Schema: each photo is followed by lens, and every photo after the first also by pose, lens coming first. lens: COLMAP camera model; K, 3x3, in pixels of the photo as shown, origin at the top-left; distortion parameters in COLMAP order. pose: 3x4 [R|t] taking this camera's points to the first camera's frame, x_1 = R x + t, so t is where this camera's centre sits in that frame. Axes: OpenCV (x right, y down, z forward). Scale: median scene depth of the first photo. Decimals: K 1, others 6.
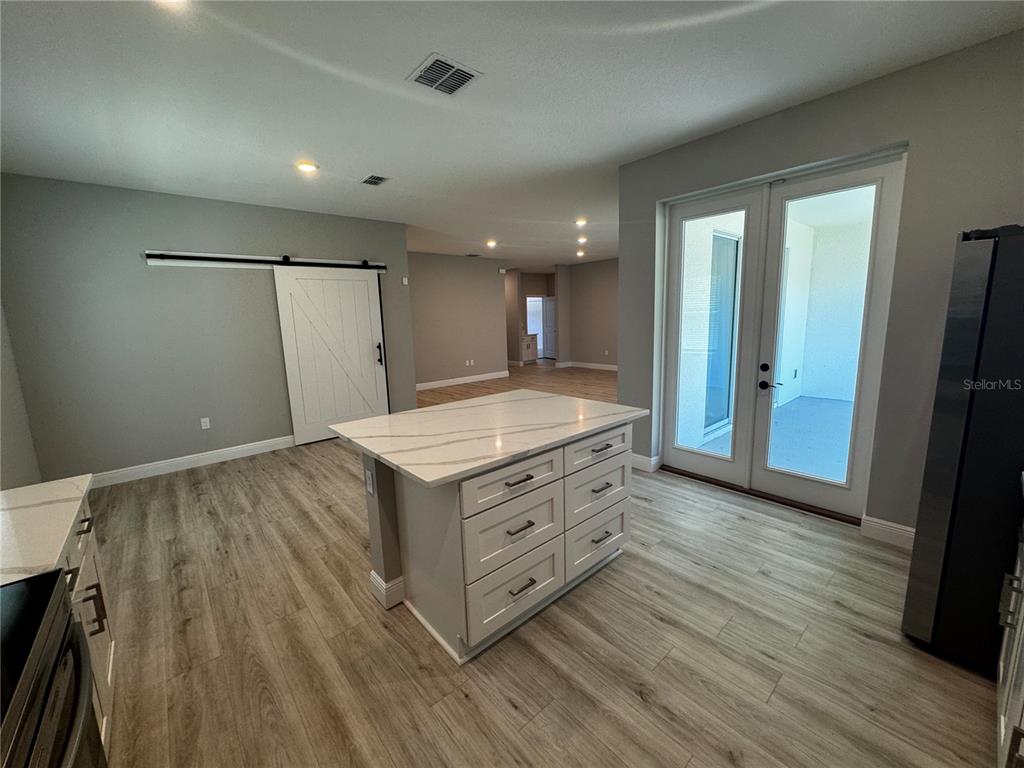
lens RADIAL K [[411.8, 0, 514.2], [0, 411.8, 382.5], [0, 0, 1]] dist [-0.002189, -0.000445]
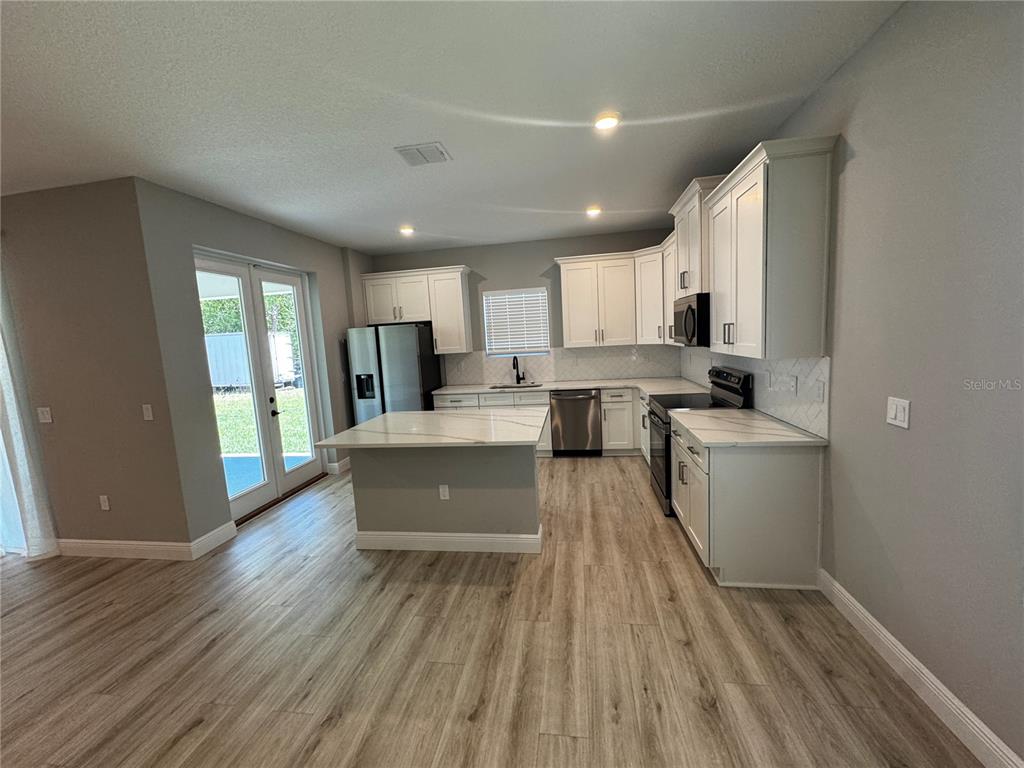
lens RADIAL K [[411.8, 0, 513.9], [0, 411.8, 385.4], [0, 0, 1]] dist [-0.002189, -0.000445]
pose [[-0.642985, -0.026043, 0.765435, -1.172482], [0.198015, 0.959787, 0.198994, -0.247080], [-0.739838, 0.279518, -0.611972, 1.581860]]
